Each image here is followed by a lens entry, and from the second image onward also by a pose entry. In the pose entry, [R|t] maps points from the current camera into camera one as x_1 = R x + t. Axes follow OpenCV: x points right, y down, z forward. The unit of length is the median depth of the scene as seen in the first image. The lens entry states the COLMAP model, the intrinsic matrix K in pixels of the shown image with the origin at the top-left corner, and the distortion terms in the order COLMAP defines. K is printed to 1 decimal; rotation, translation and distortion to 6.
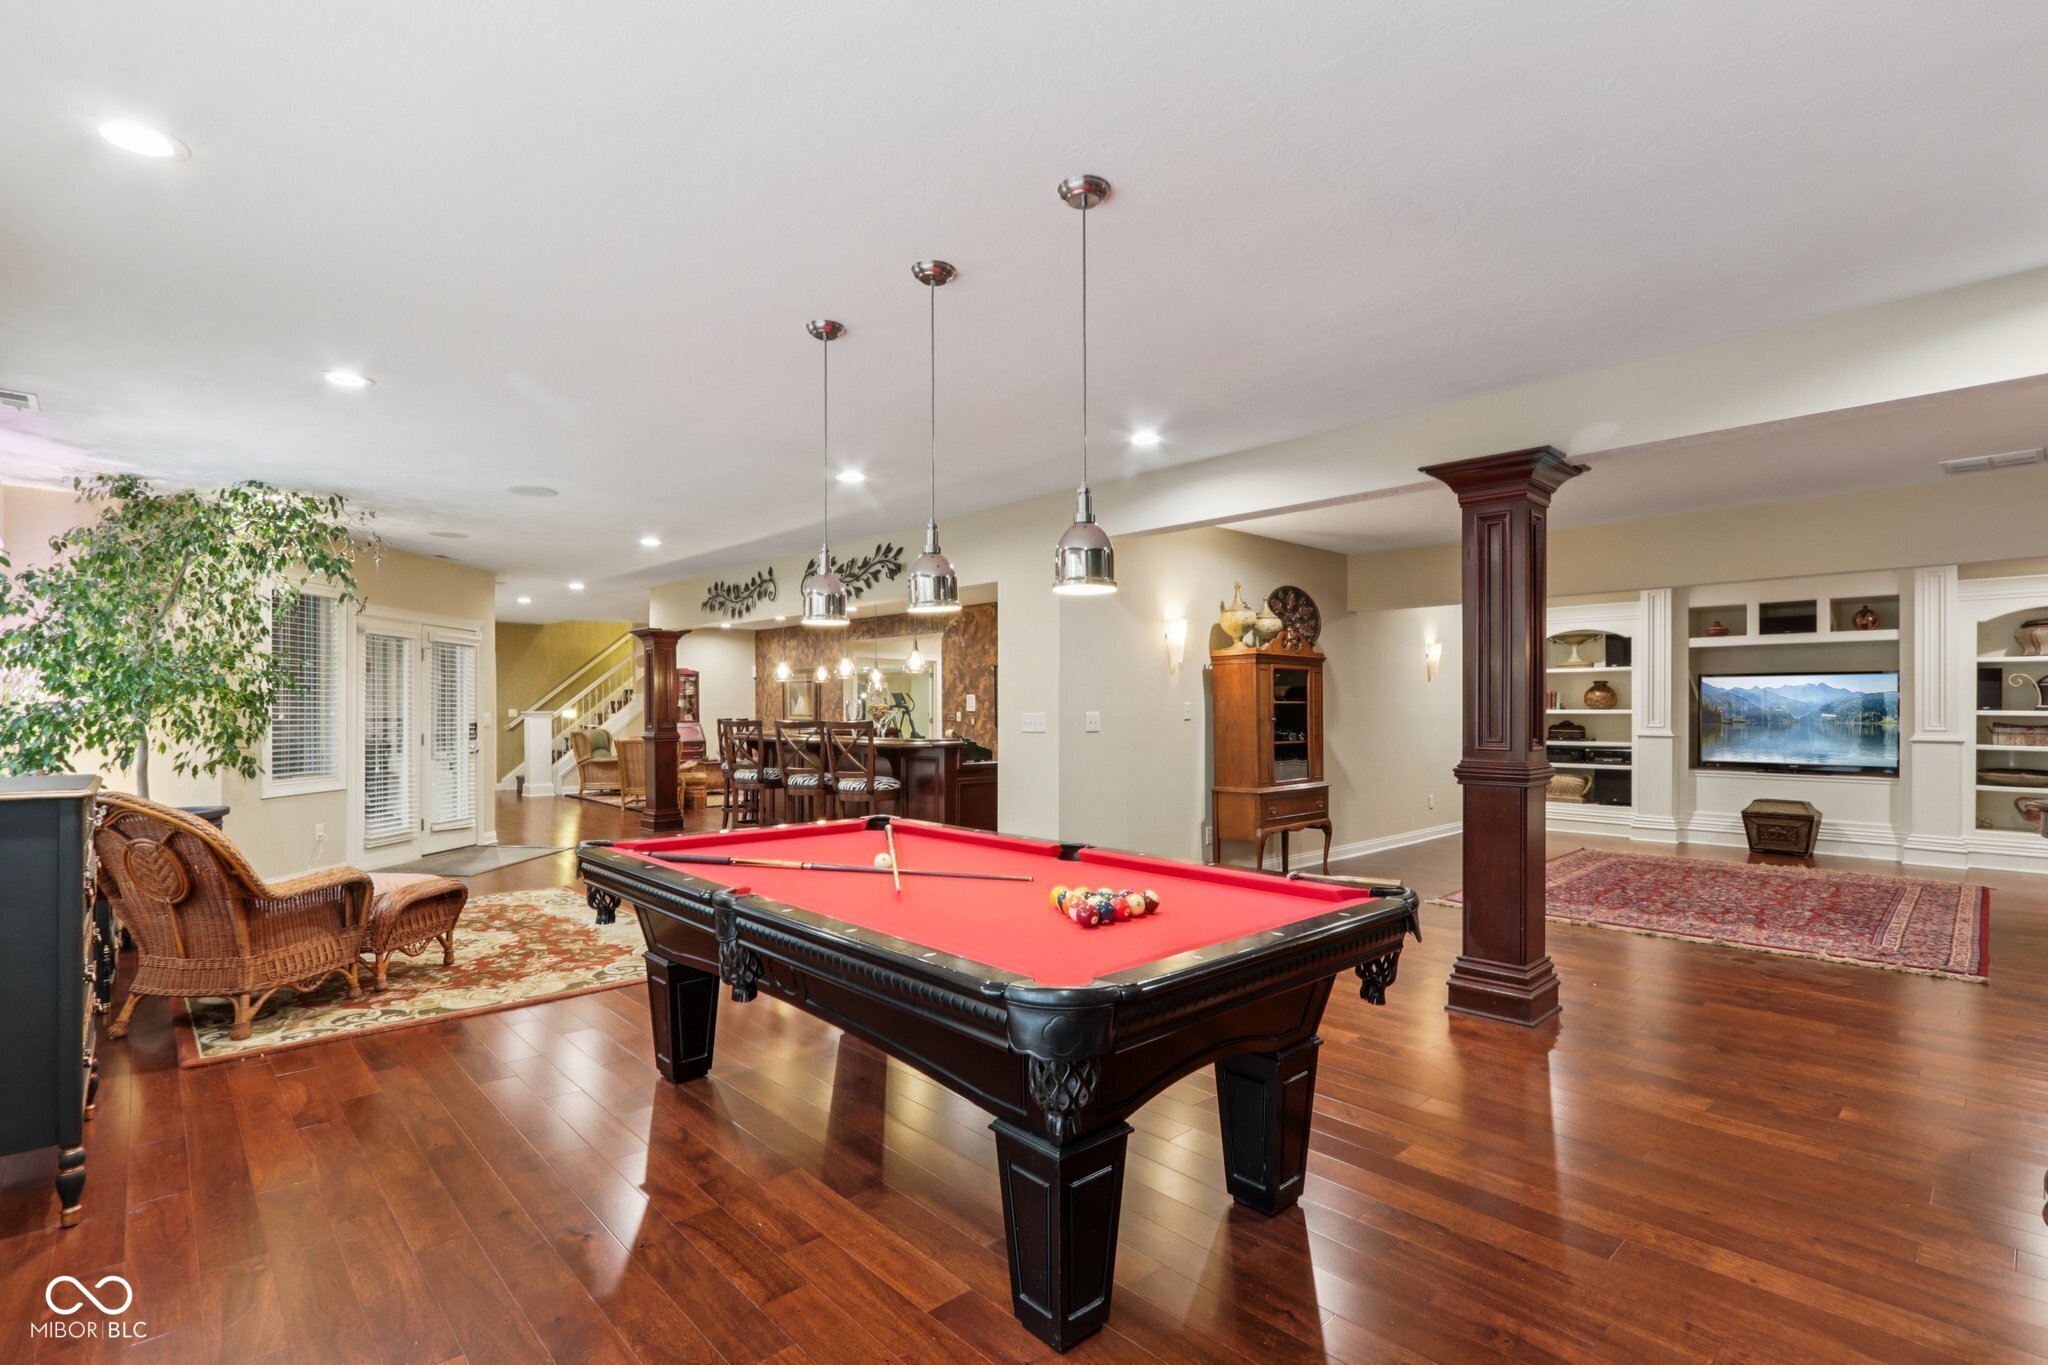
lens RADIAL K [[948.2, 0, 1010.7], [0, 948.2, 705.0], [0, 0, 1]] dist [-0.001639, 0.000292]
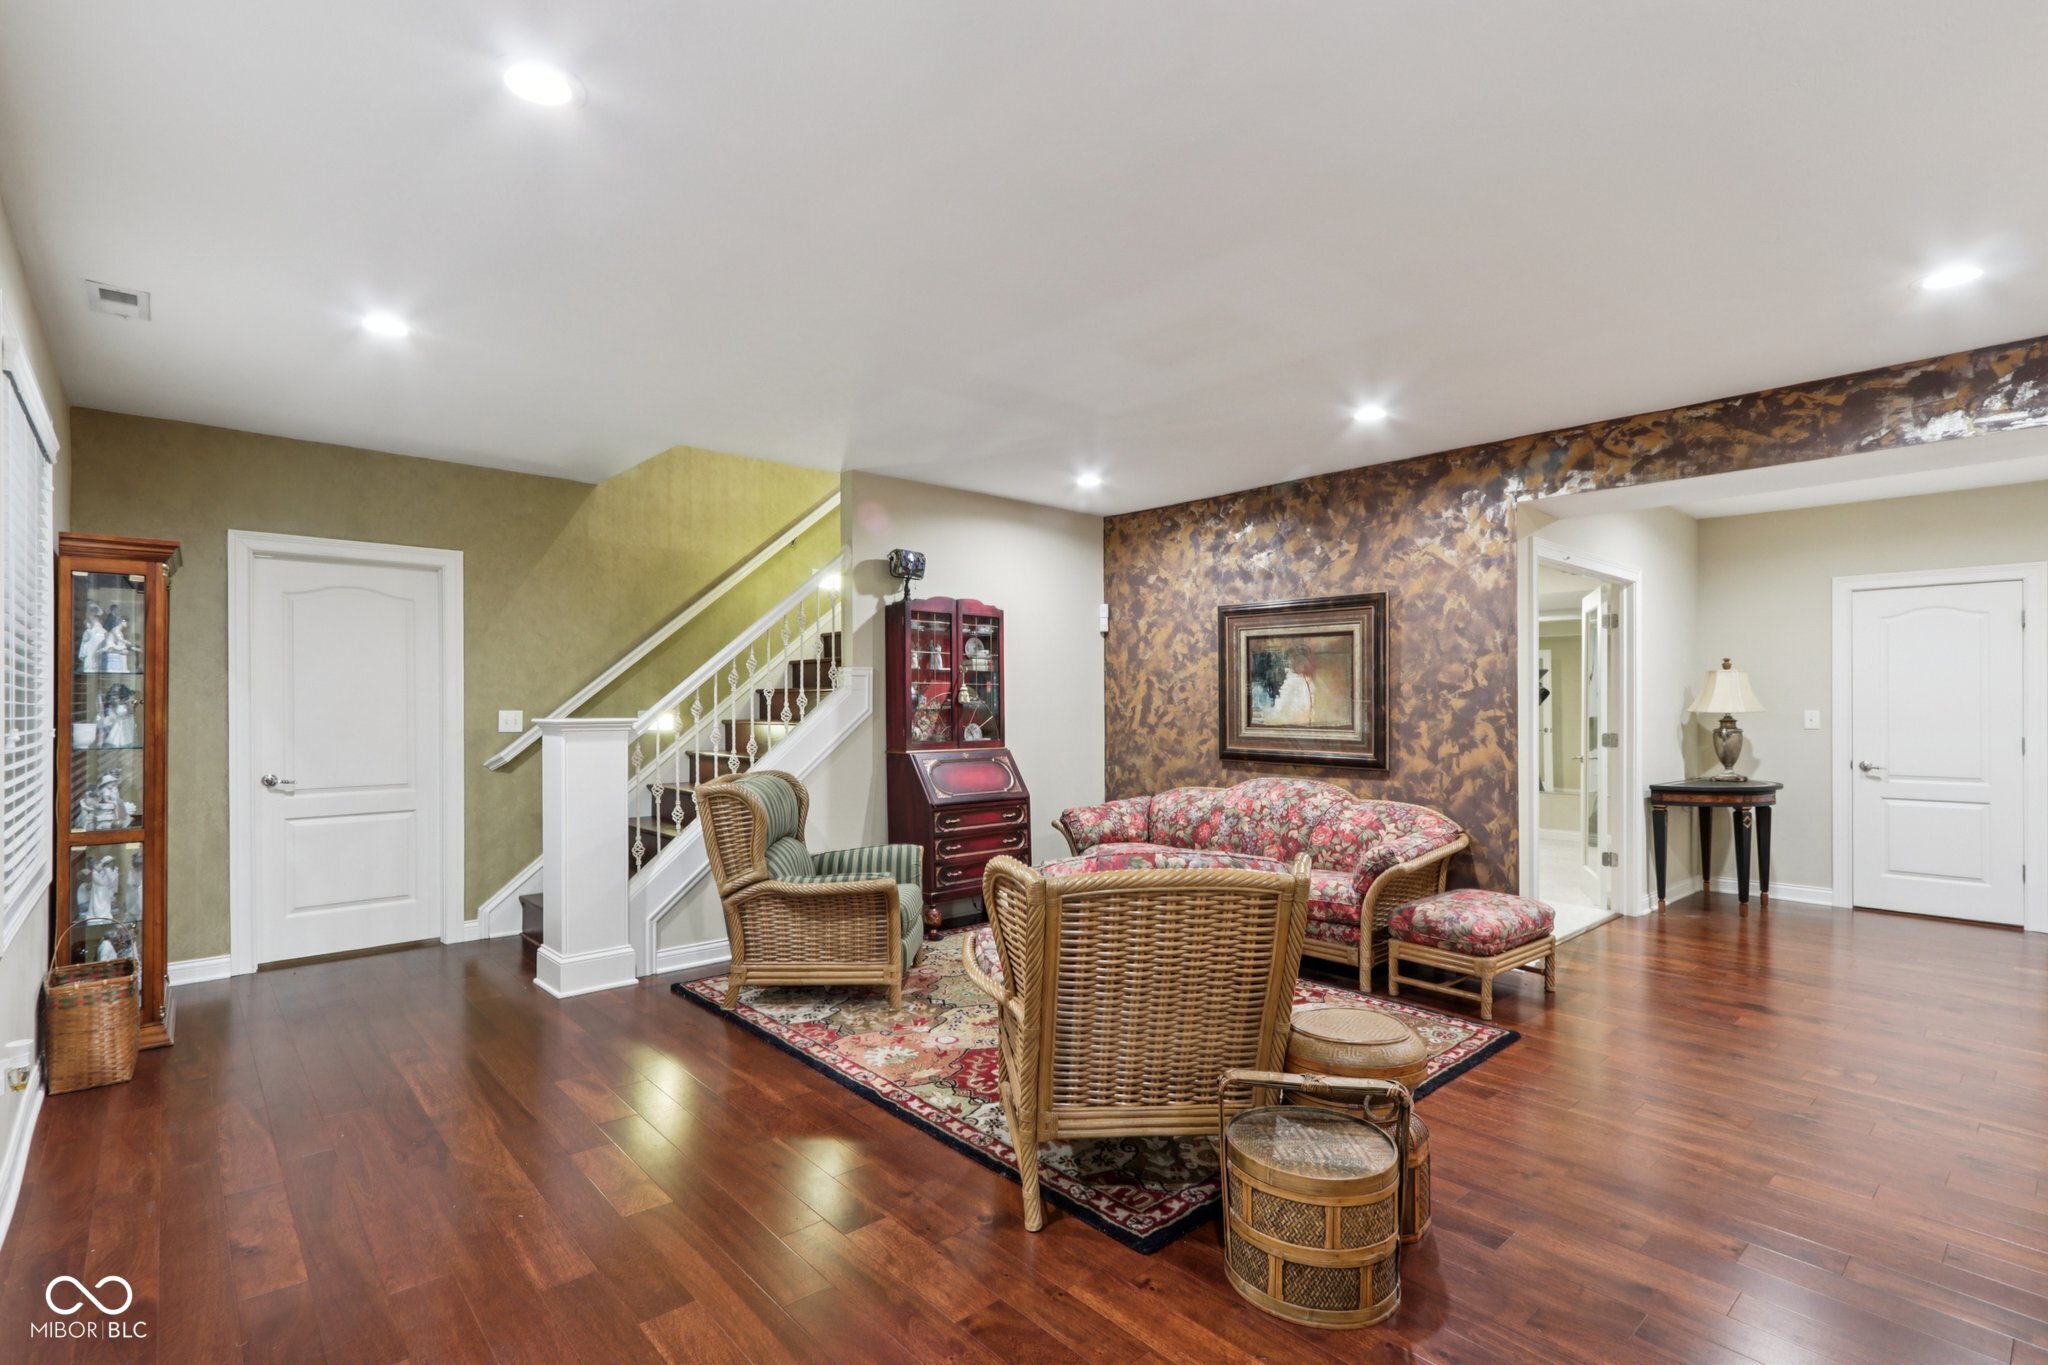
lens RADIAL K [[960.0, 0, 1022.5], [0, 960.0, 703.5], [0, 0, 1]] dist [-0.001279, 0.000084]
pose [[0.999936, -0.000243, -0.011355, -0.567921], [0.000251, 1.000000, 0.000632, 0.002595], [0.011354, -0.000635, 0.999935, 1.108153]]
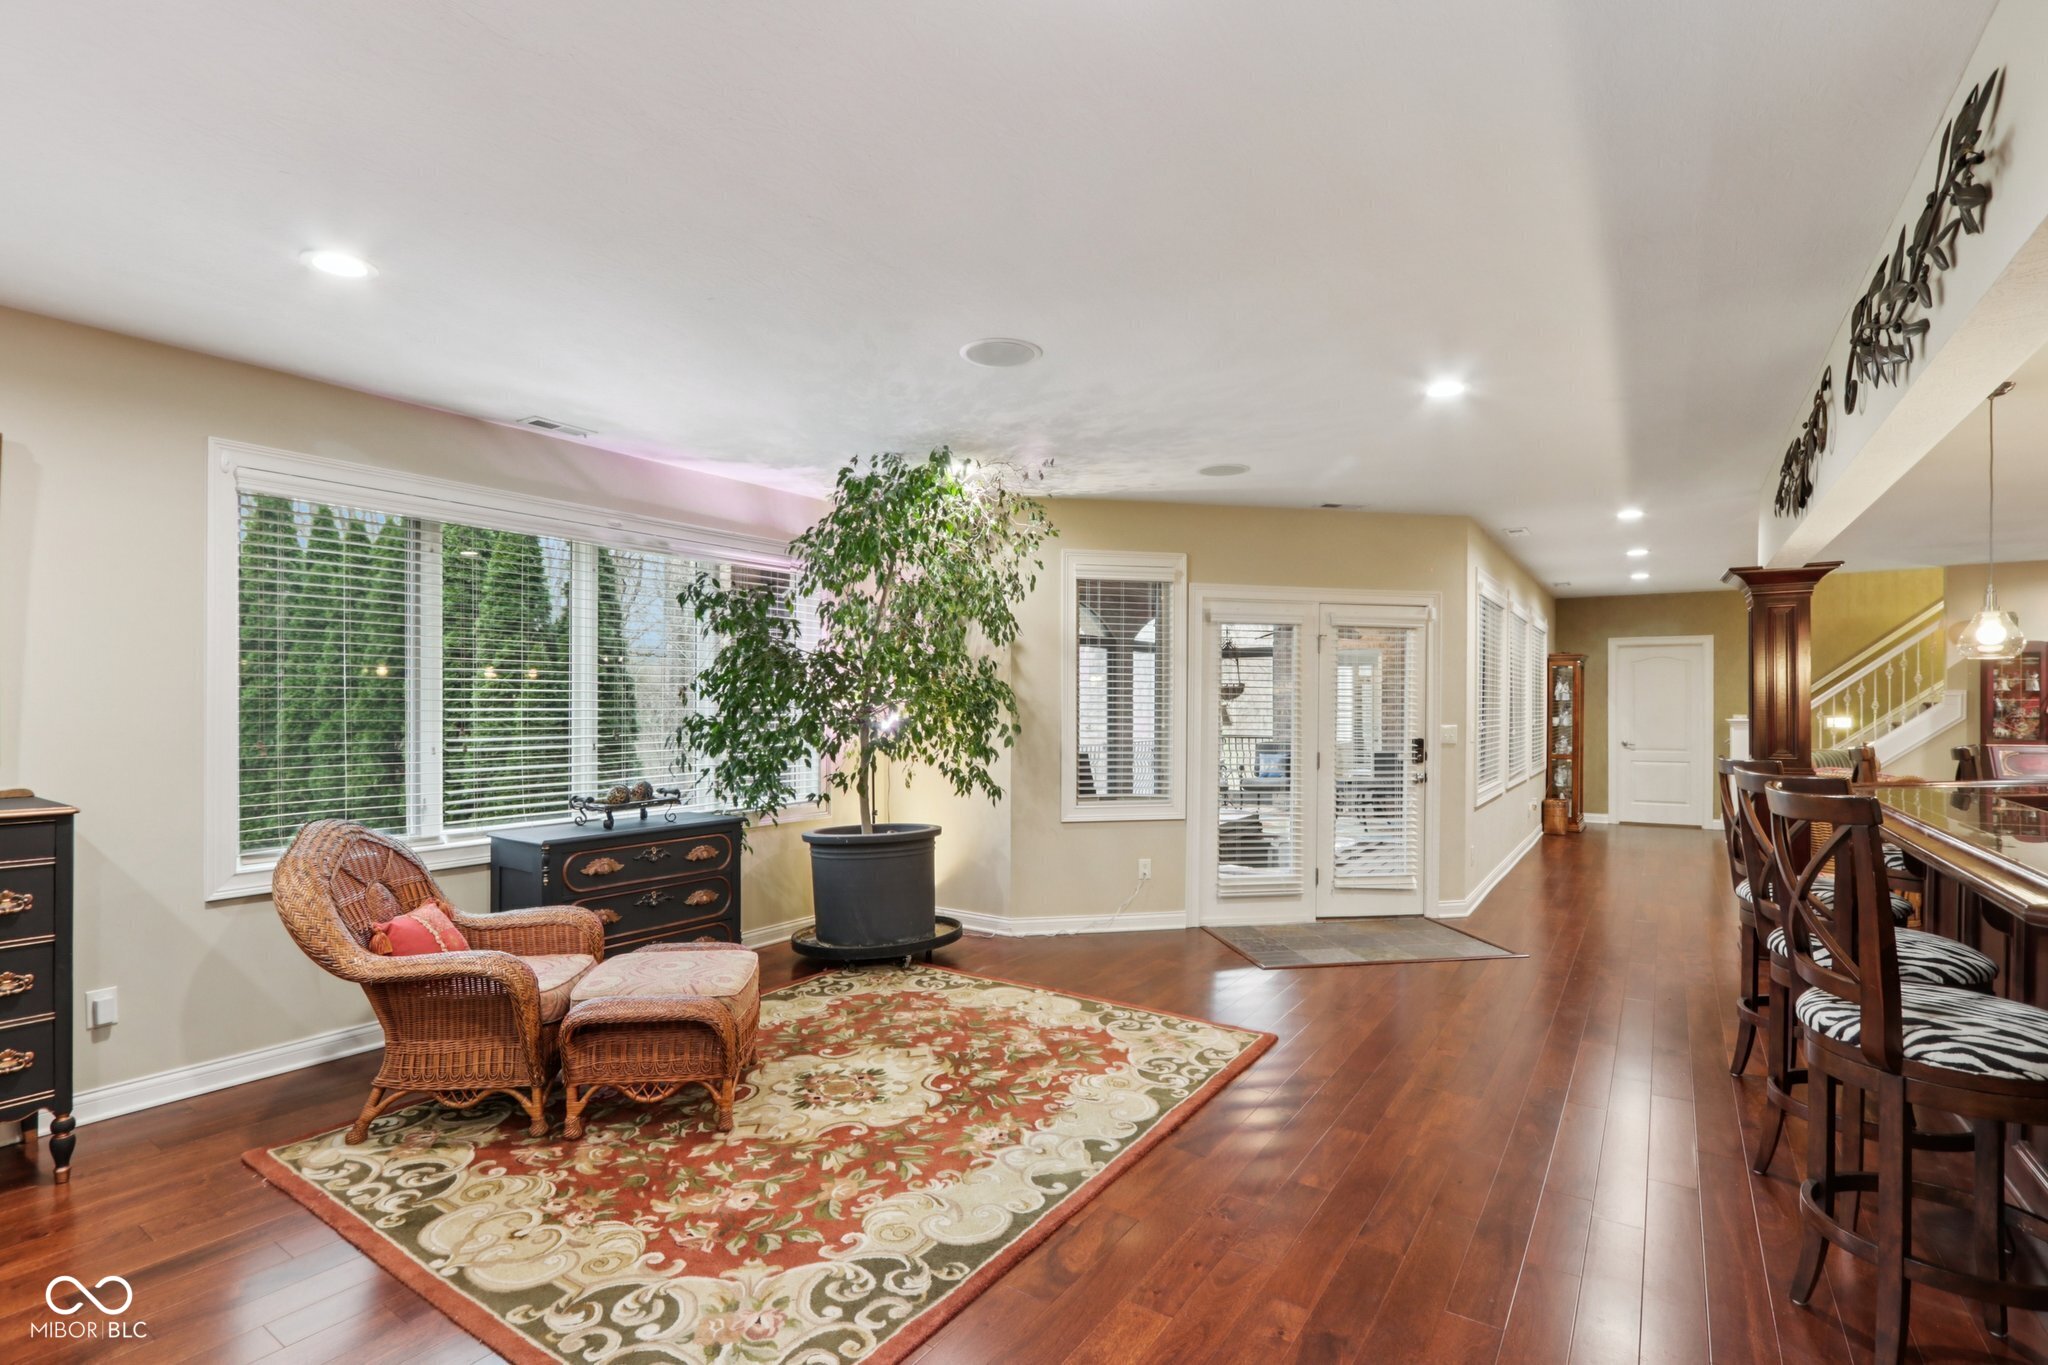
lens RADIAL K [[962.6, 0, 1026.1], [0, 962.6, 704.7], [0, 0, 1]] dist [-0.008523, -0.000209]
pose [[0.237932, 0.002285, -0.971279, 0.046628], [0.000629, 0.999997, 0.002507, -0.008450], [0.971282, -0.001207, 0.237930, 0.573784]]
